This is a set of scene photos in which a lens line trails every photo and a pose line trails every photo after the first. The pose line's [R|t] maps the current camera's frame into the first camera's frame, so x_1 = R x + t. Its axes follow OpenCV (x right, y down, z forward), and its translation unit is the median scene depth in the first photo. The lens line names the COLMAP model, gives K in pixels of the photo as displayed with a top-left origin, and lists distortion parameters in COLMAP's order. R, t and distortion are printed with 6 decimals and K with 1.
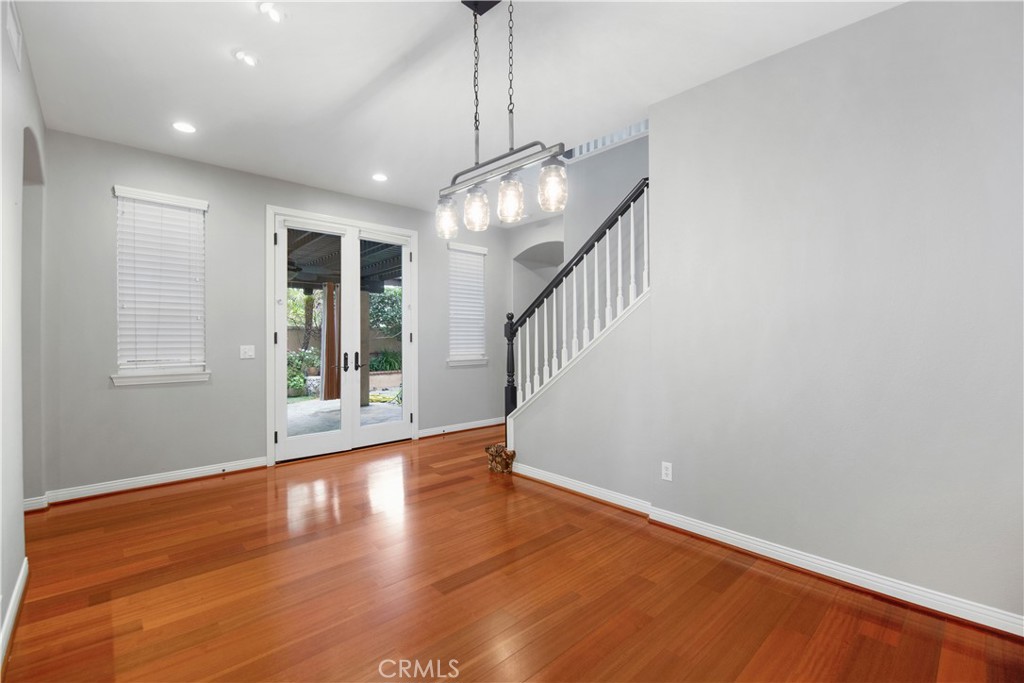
lens RADIAL K [[457.2, 0, 512.9], [0, 457.2, 334.3], [0, 0, 1]] dist [0.008055, -0.010220]
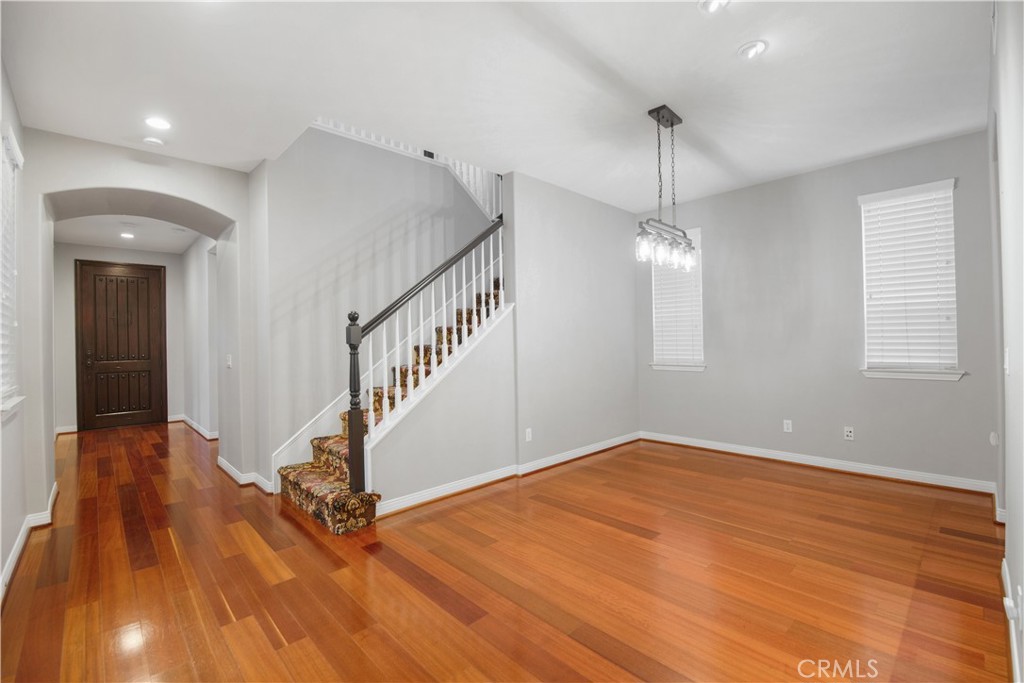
lens RADIAL K [[457.2, 0, 512.9], [0, 457.2, 334.3], [0, 0, 1]] dist [0.008055, -0.010220]
pose [[-0.026589, 0.014789, 0.999537, -0.839236], [0.012868, 0.999813, -0.014450, 0.003730], [-0.999564, 0.012478, -0.026774, 0.833357]]
